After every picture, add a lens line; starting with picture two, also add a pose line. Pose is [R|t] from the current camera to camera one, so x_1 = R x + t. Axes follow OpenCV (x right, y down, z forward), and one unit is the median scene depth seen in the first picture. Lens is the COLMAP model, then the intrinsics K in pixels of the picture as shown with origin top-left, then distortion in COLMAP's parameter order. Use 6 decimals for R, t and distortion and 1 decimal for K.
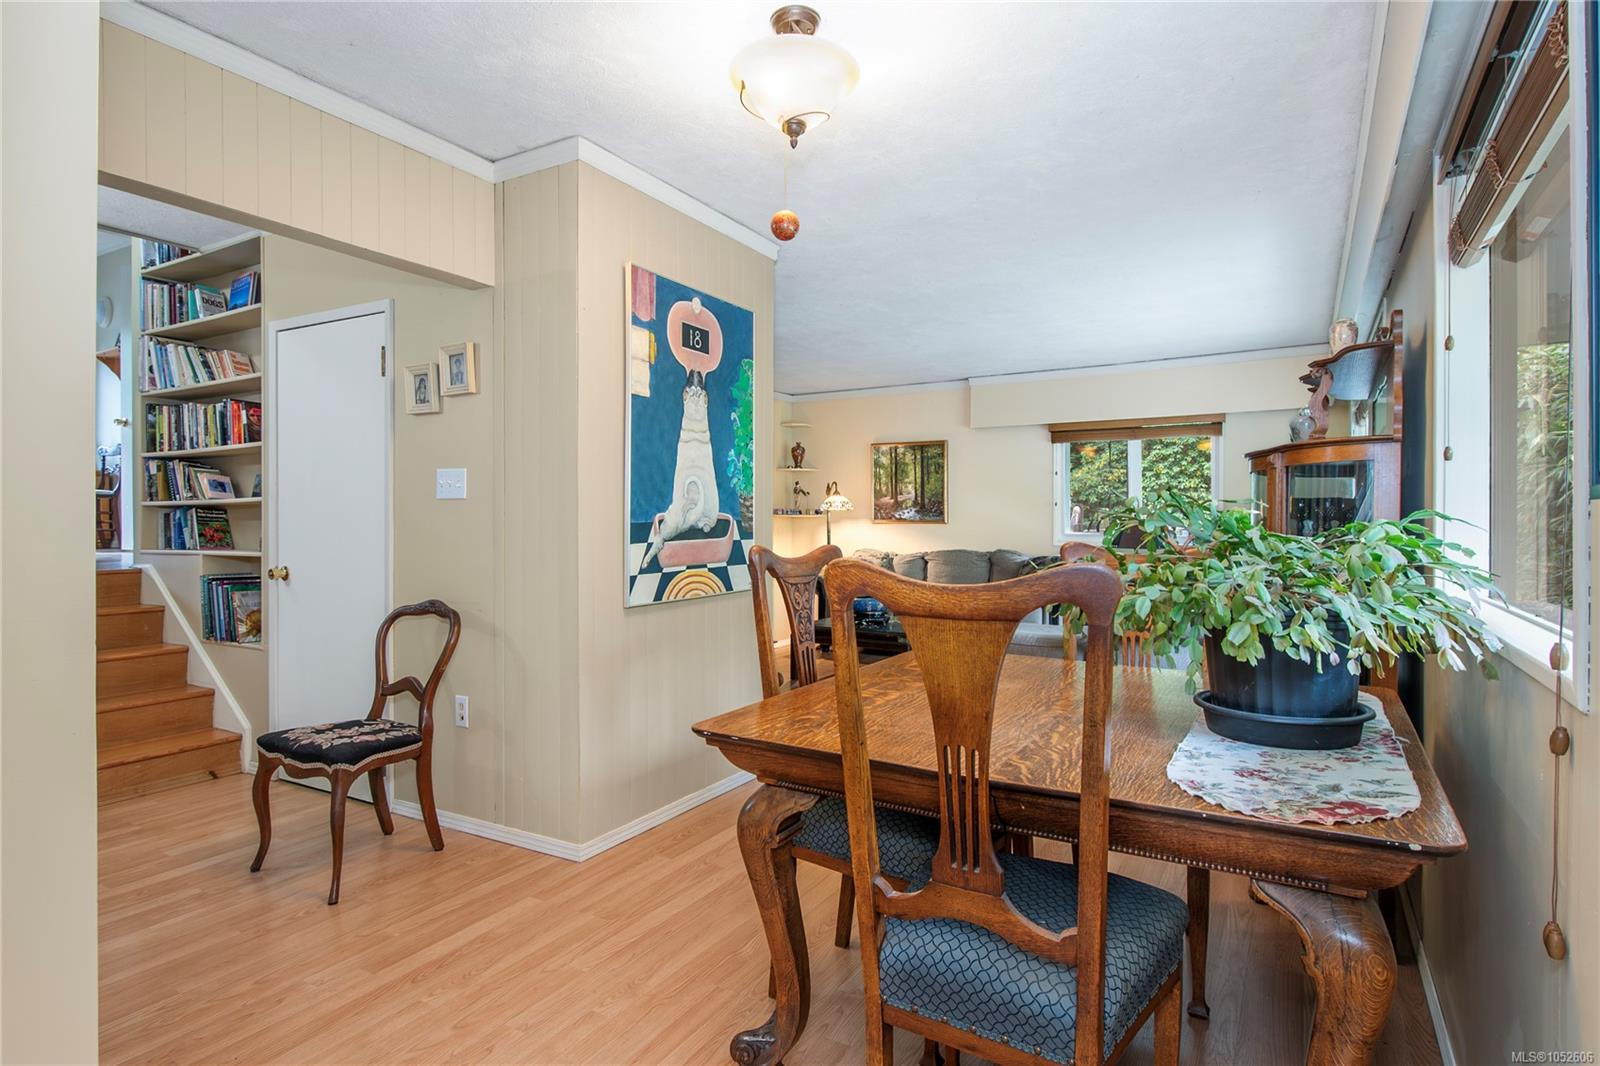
lens RADIAL K [[841.4, 0, 796.7], [0, 841.4, 511.0], [0, 0, 1]] dist [0.062222, -0.036388]
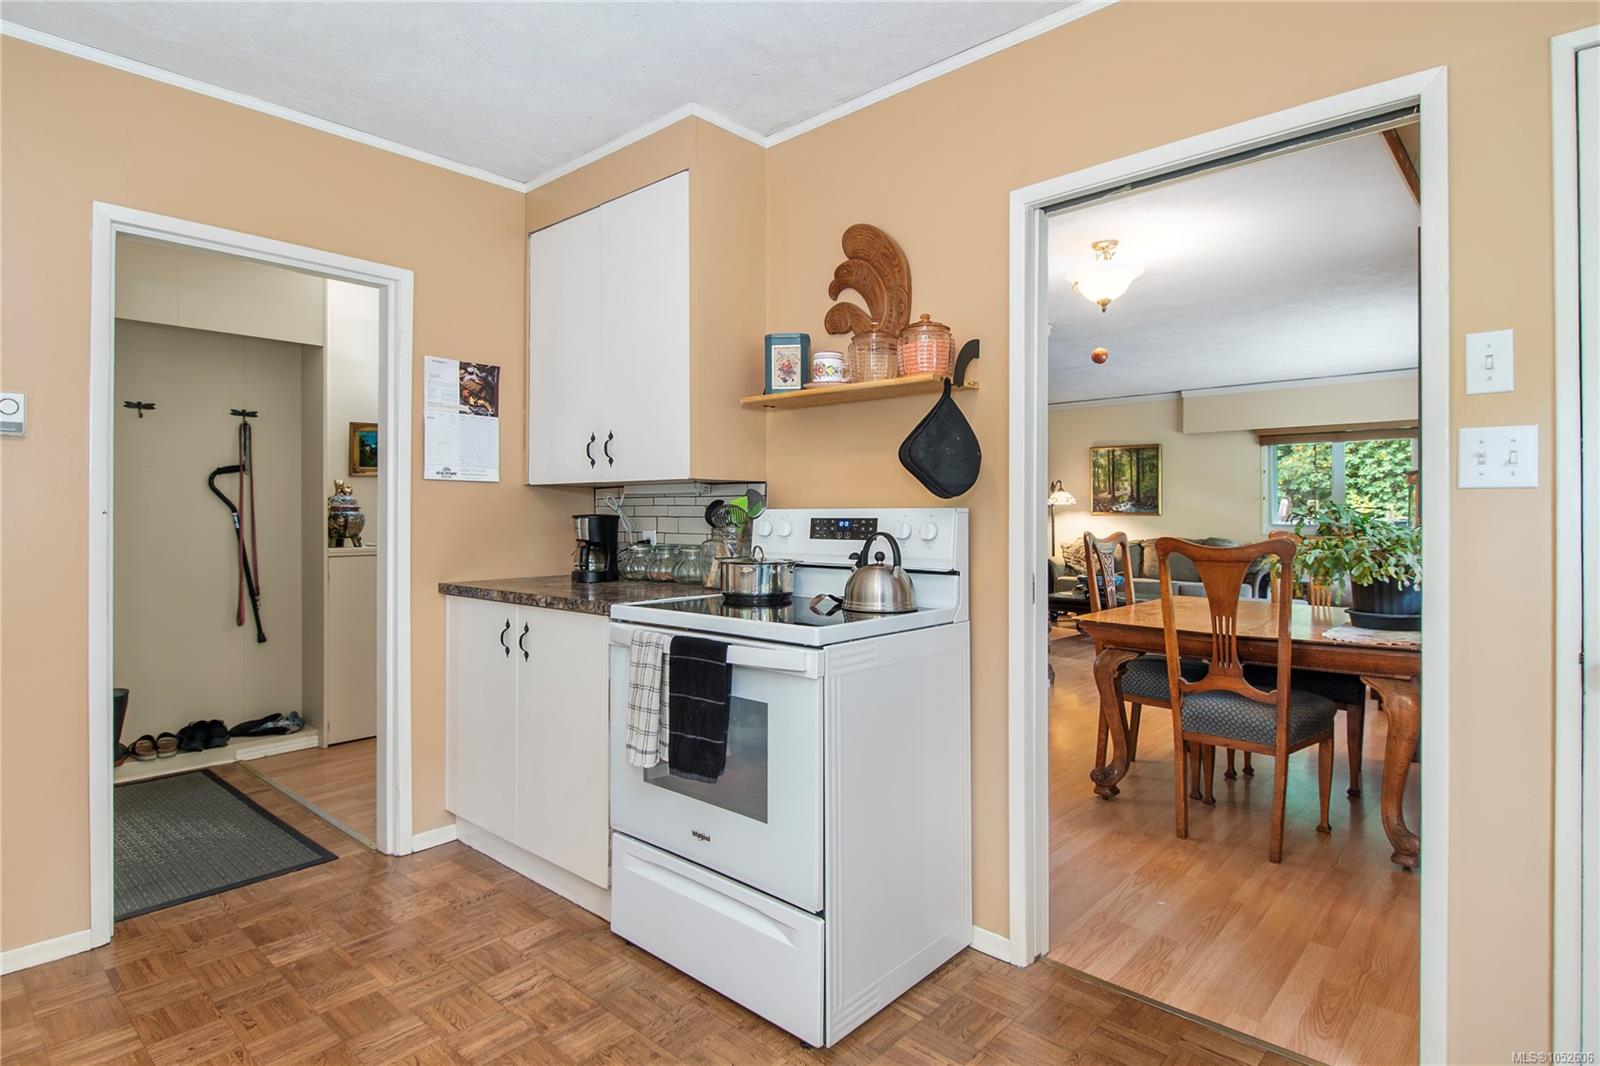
lens RADIAL K [[841.4, 0, 796.7], [0, 841.4, 511.0], [0, 0, 1]] dist [0.062222, -0.036388]
pose [[0.979696, -0.002984, -0.200466, -0.086911], [0.005596, 0.999907, 0.012465, -0.009260], [0.200410, -0.013333, 0.979621, -0.276704]]
